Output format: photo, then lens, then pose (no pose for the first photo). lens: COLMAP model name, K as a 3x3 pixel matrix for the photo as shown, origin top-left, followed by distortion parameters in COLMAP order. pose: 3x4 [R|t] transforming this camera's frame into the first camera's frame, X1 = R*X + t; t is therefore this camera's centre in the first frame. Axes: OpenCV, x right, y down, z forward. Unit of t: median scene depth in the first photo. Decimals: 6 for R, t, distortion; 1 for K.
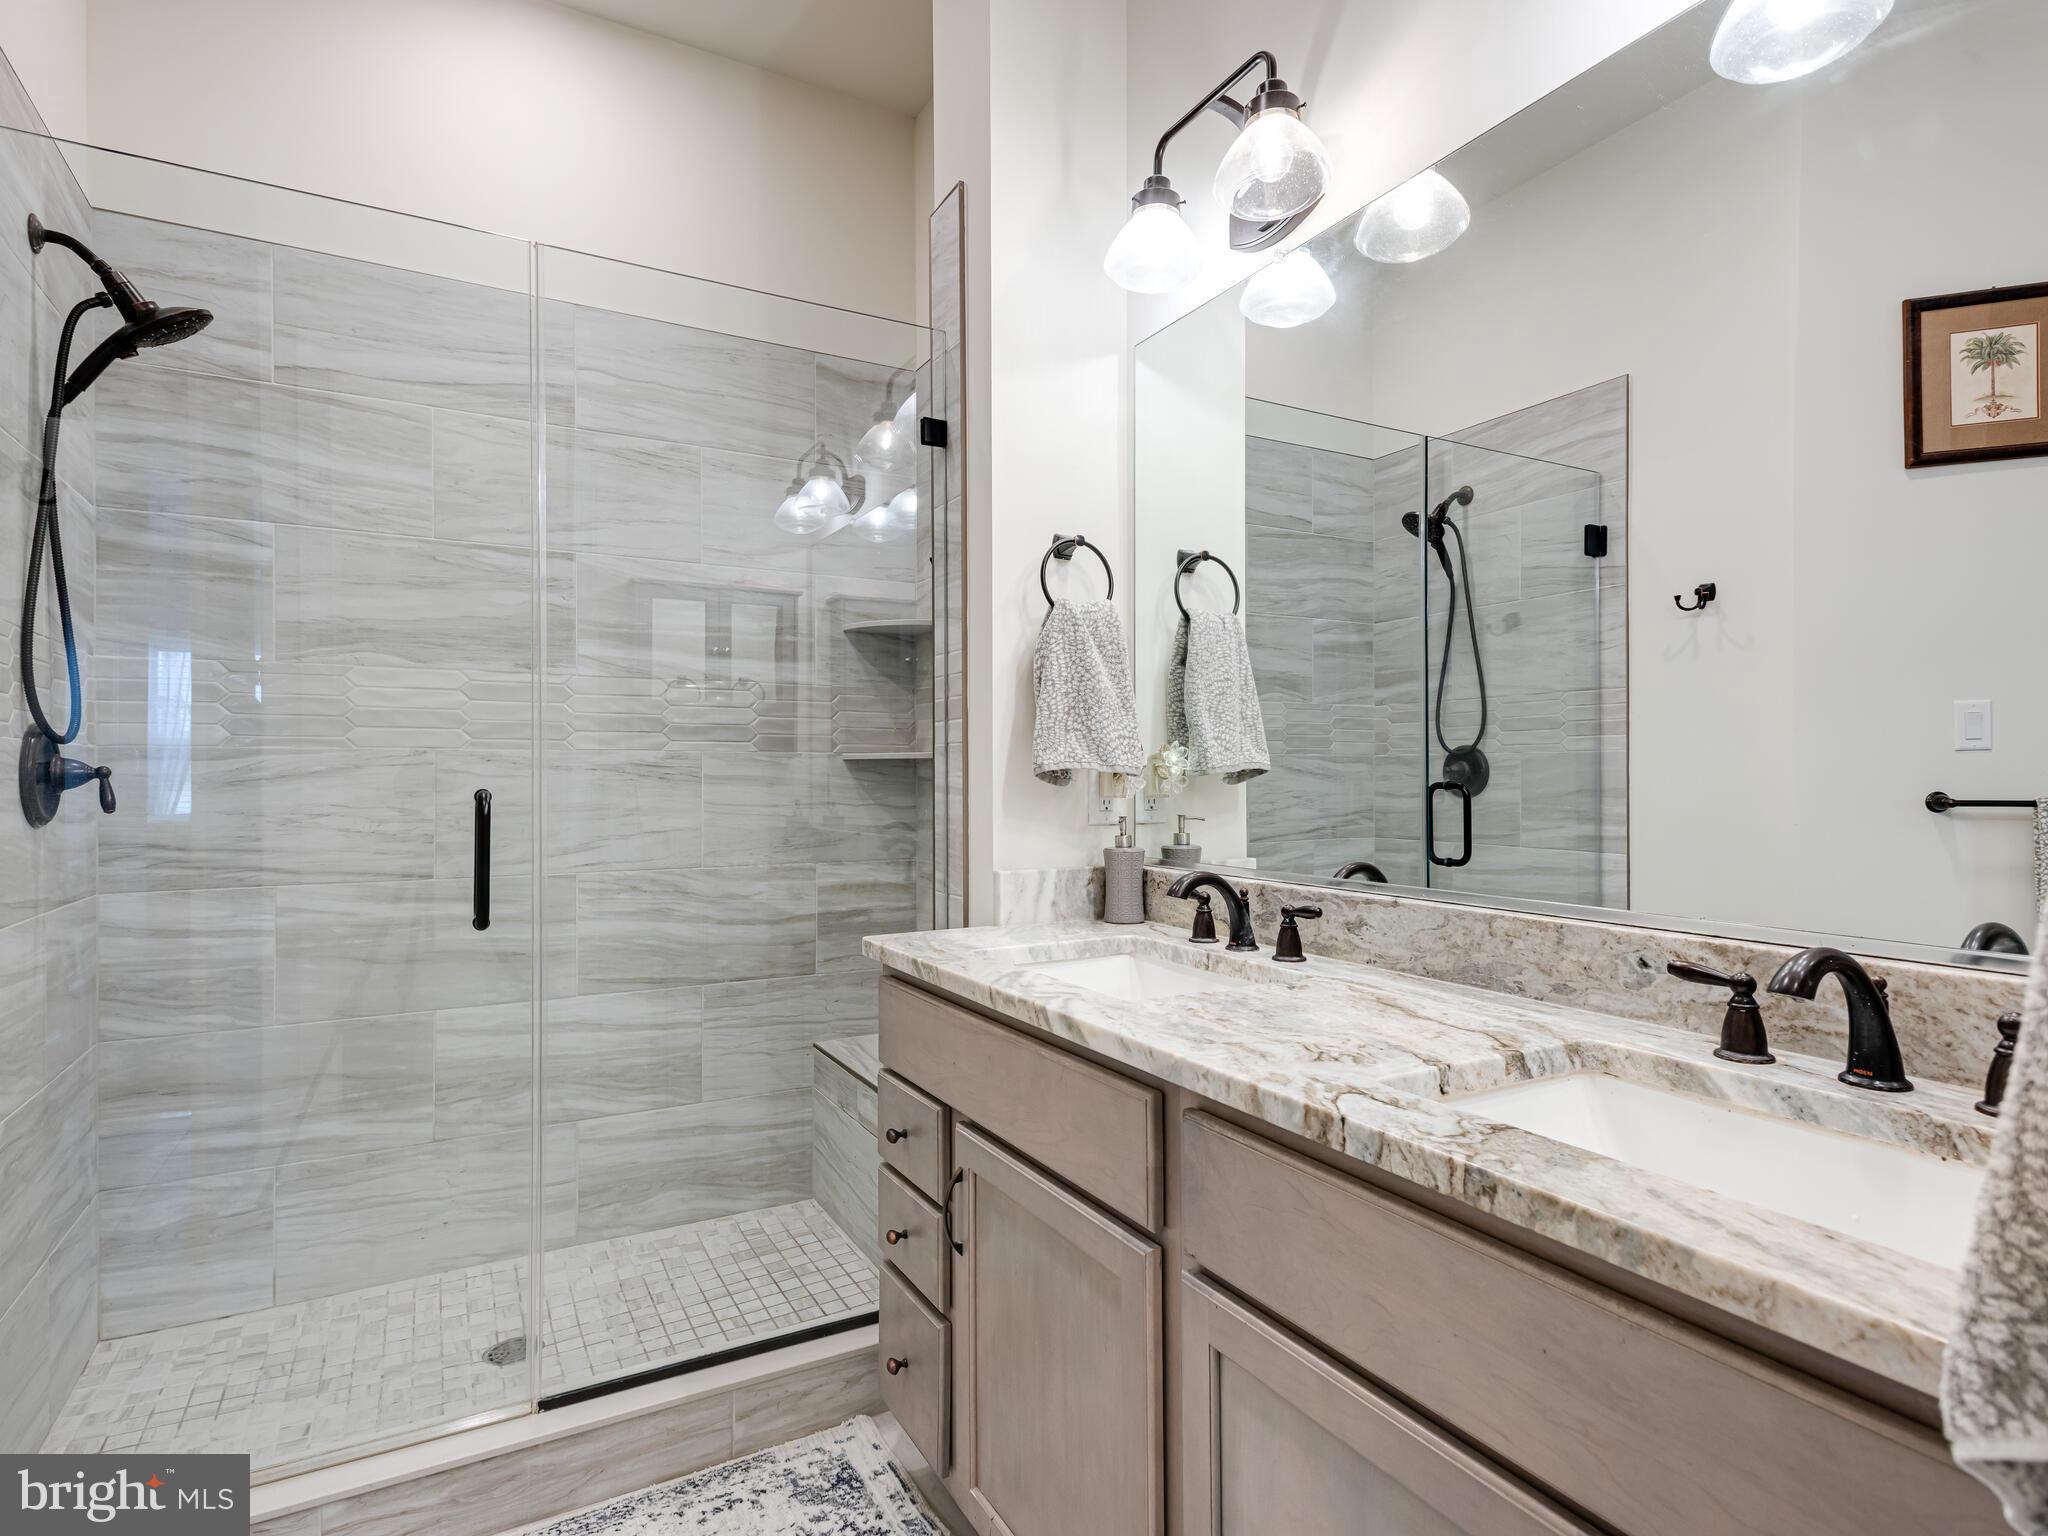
lens RADIAL K [[1075.4, 0, 1038.2], [0, 1075.4, 771.7], [0, 0, 1]] dist [0.019548, -0.007753]
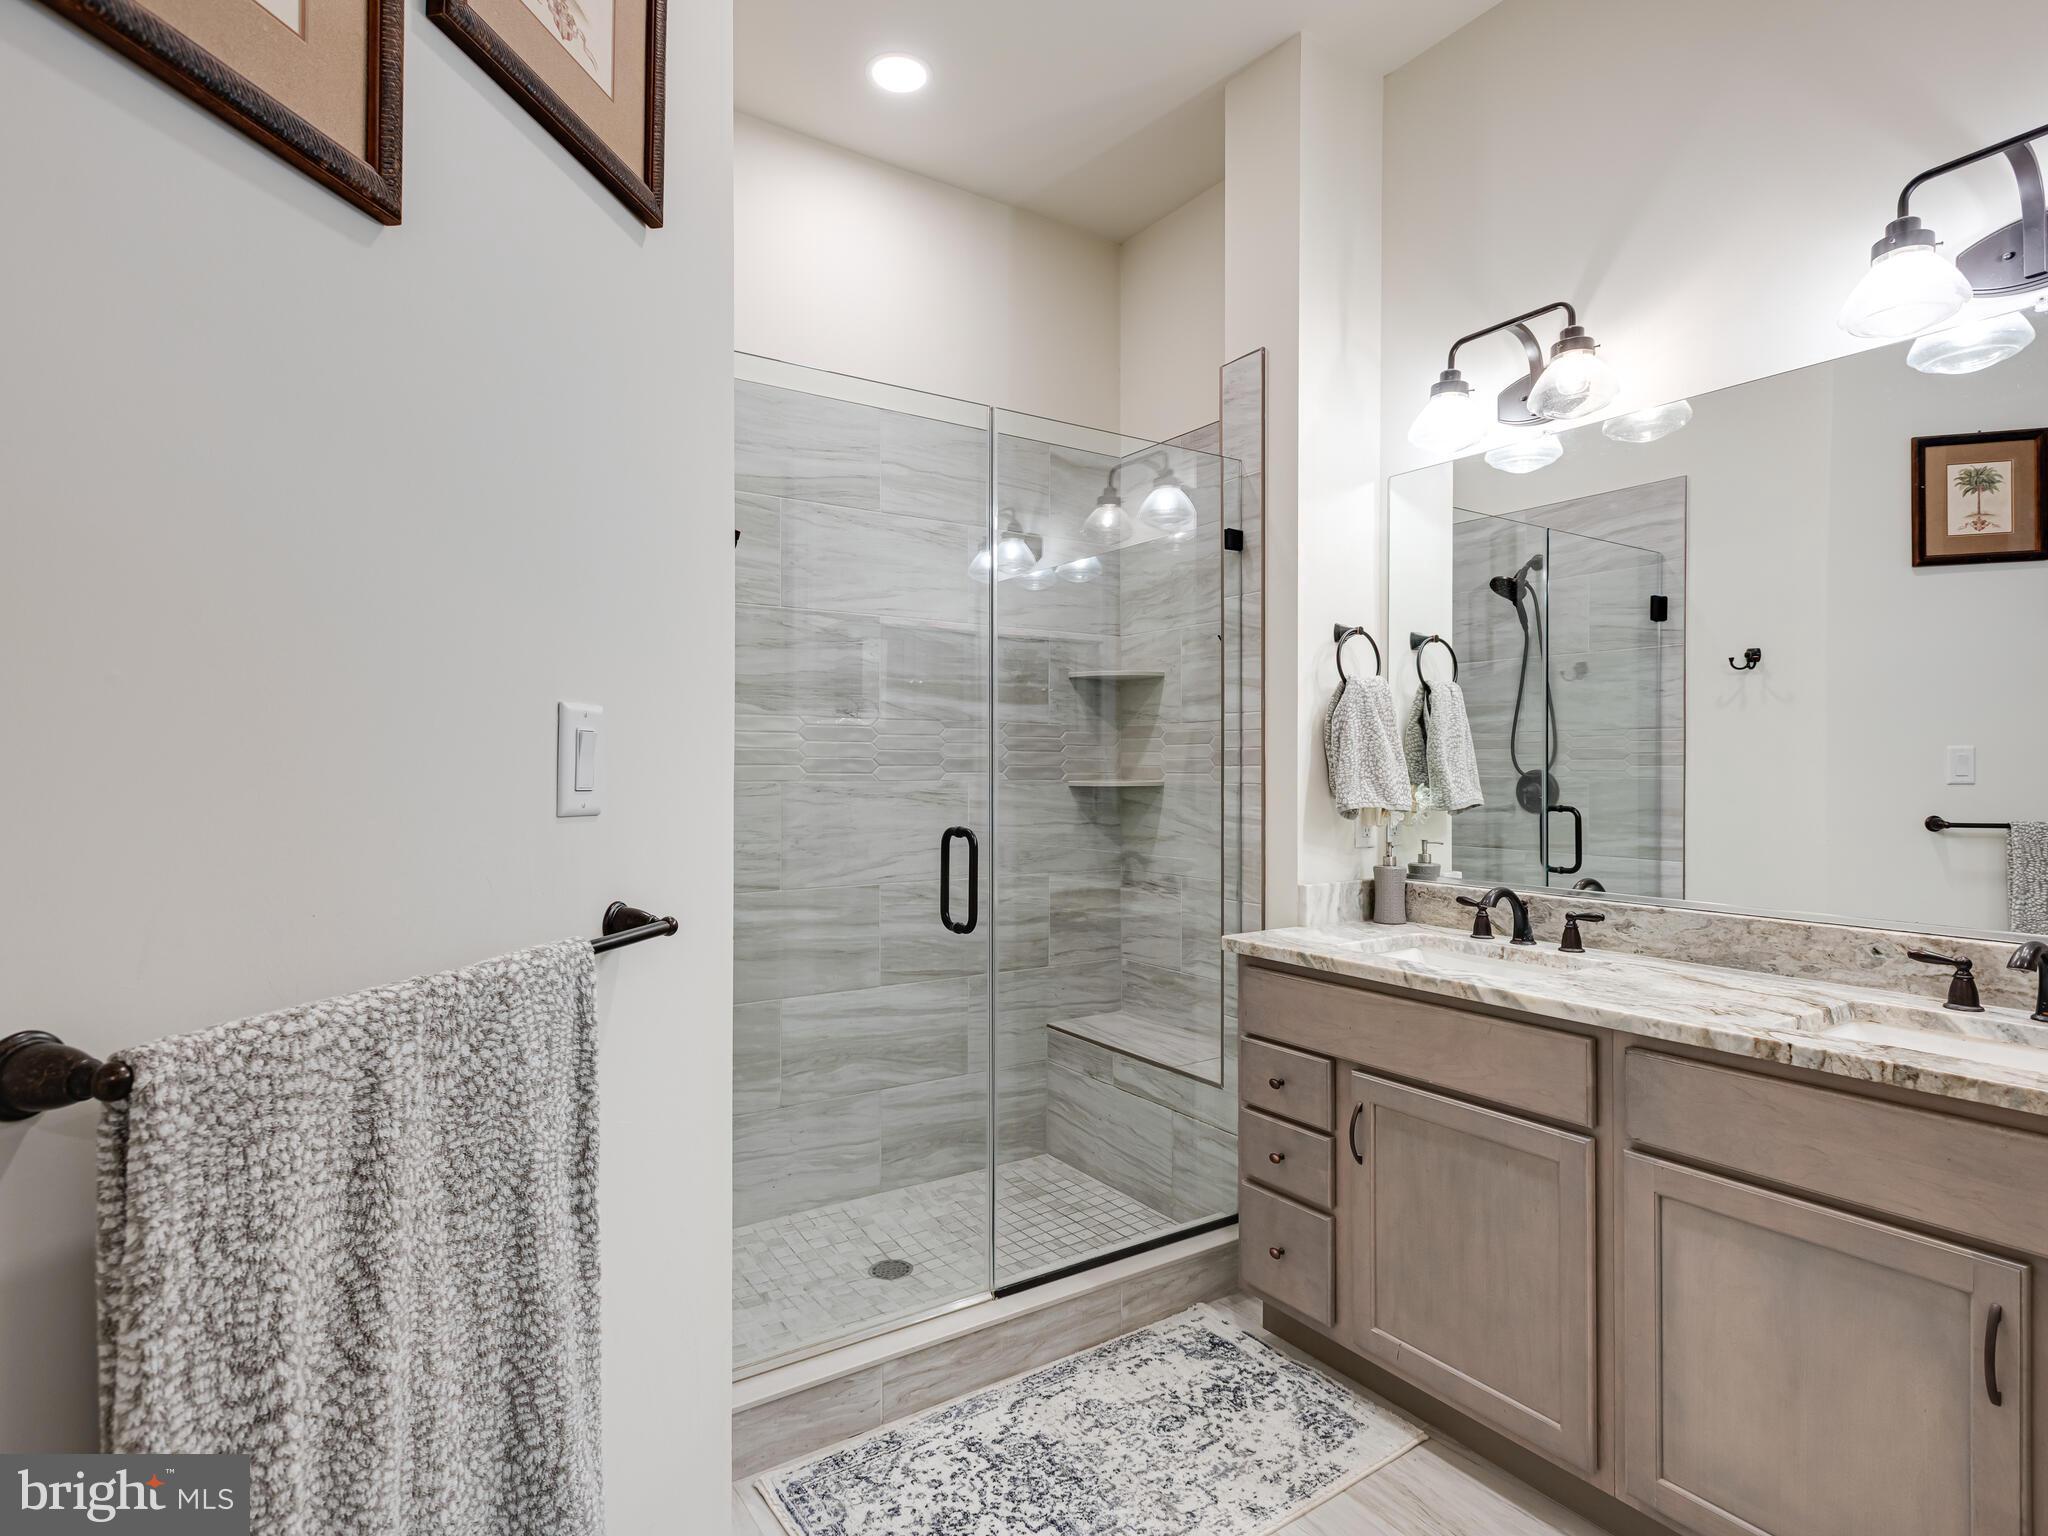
lens RADIAL K [[1075.4, 0, 1036.1], [0, 1075.4, 771.8], [0, 0, 1]] dist [0.019548, -0.007753]
pose [[0.996434, 0.003751, 0.084289, -0.387917], [-0.004389, 0.999963, 0.007388, -0.043578], [-0.084259, -0.007732, 0.996414, -0.224765]]
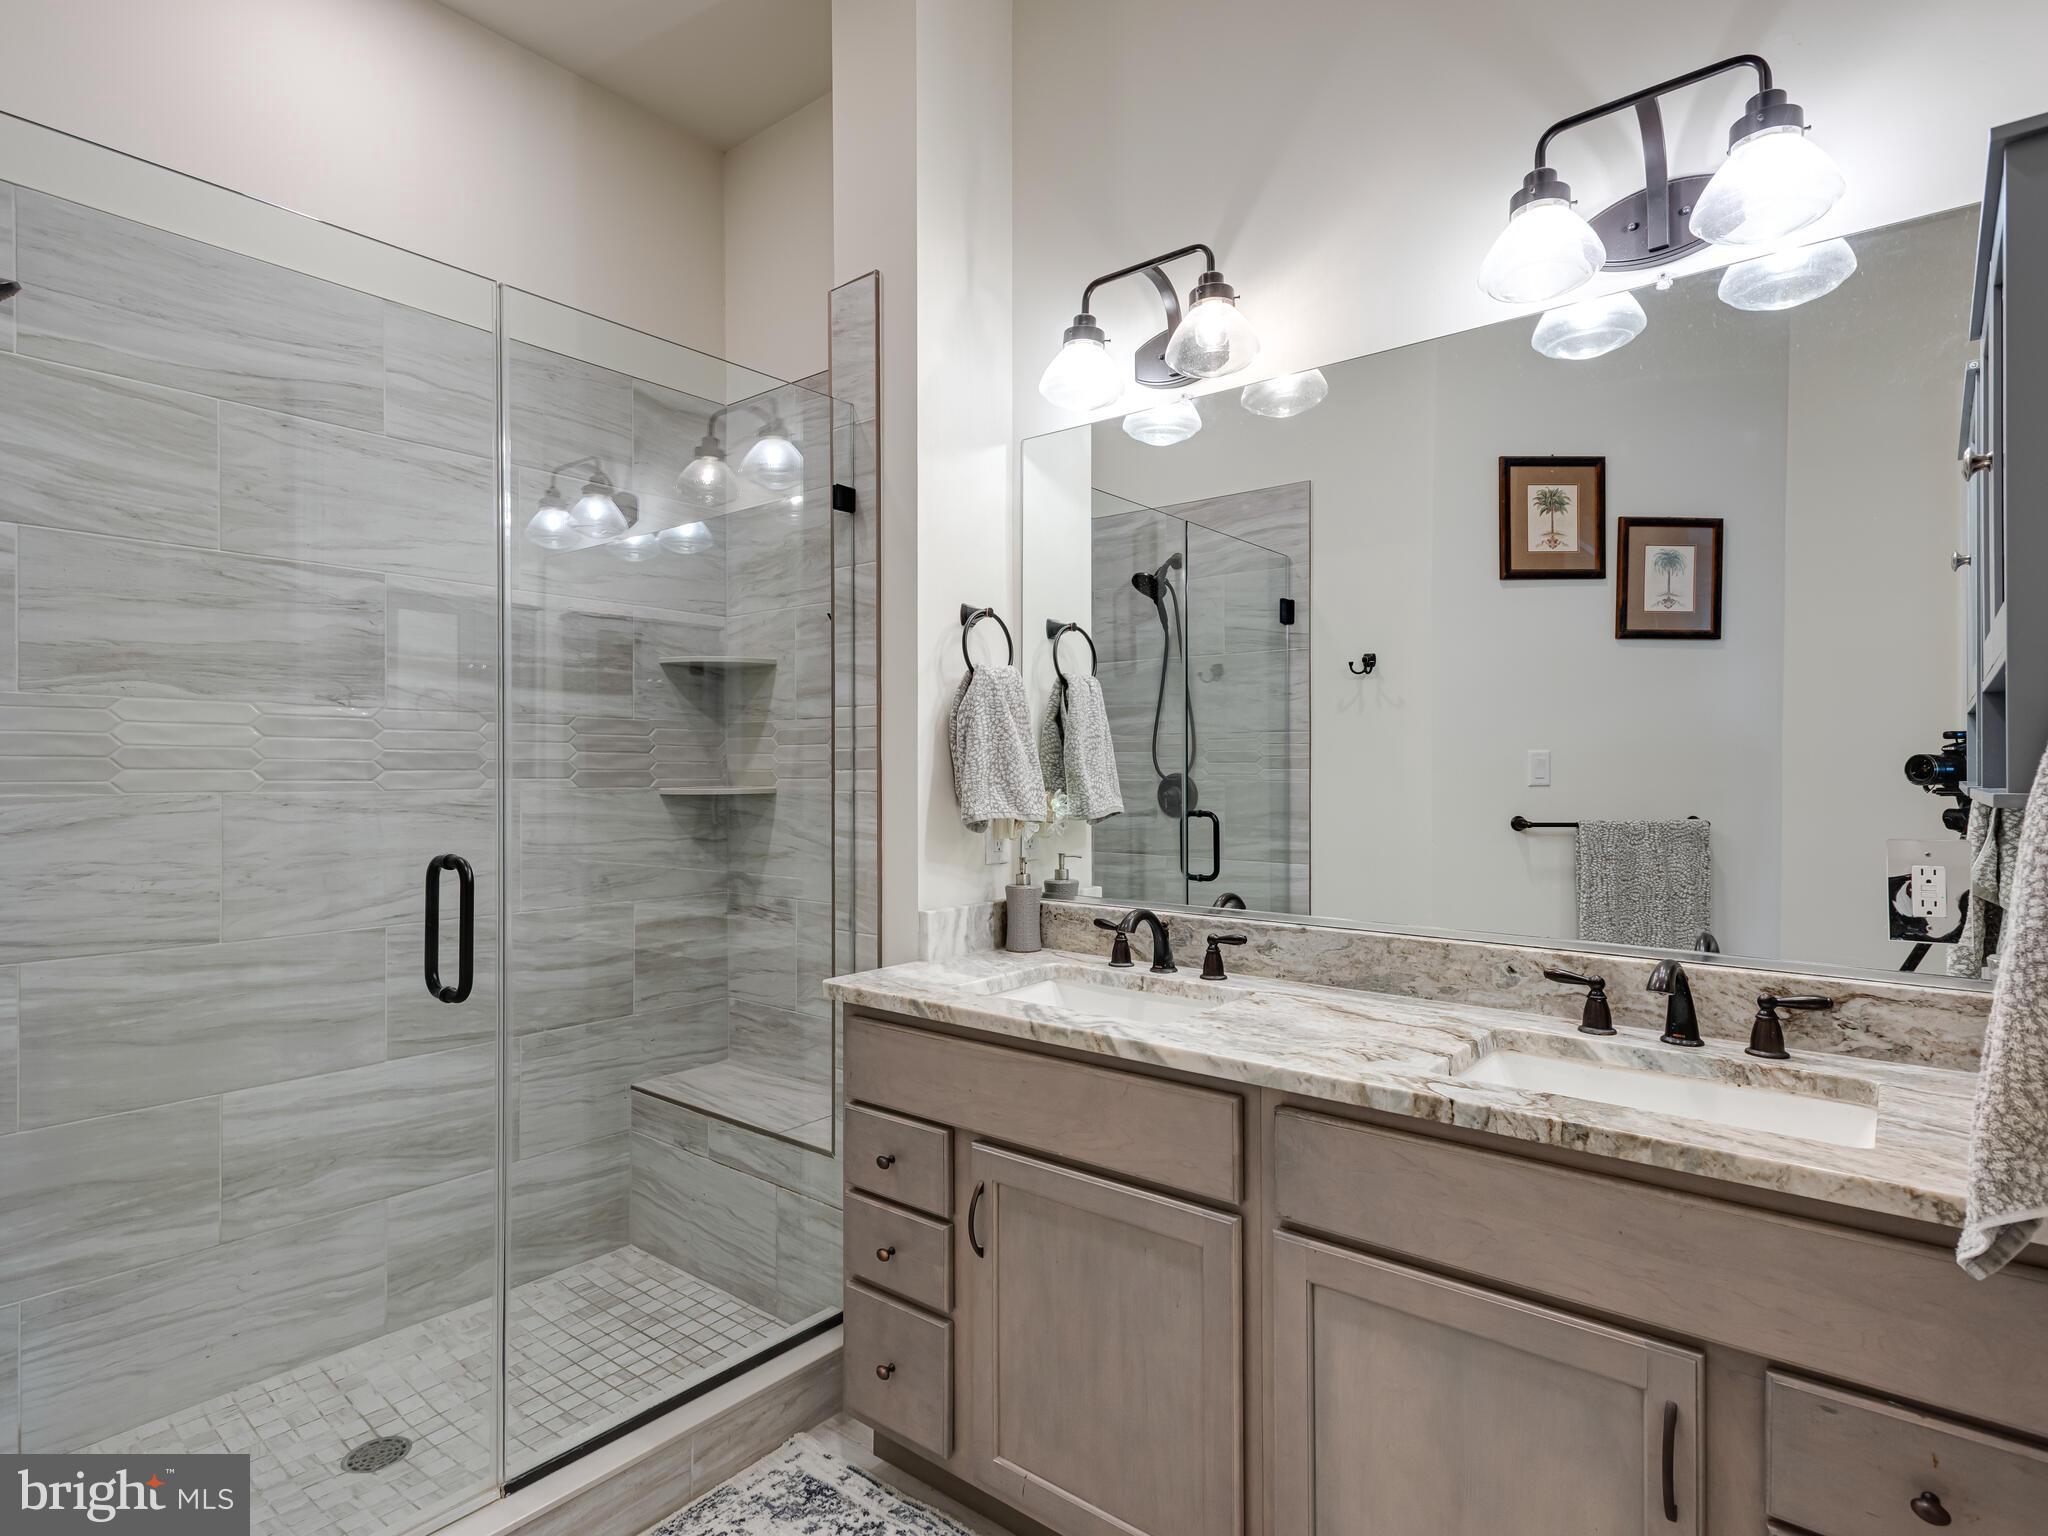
lens RADIAL K [[1075.4, 0, 1020.9], [0, 1075.4, 771.7], [0, 0, 1]] dist [0.019548, -0.007753]
pose [[0.930557, 0.001864, 0.366143, -0.287278], [-0.003347, 0.999989, 0.003415, -0.044492], [-0.366132, -0.004404, 0.930552, -0.048002]]
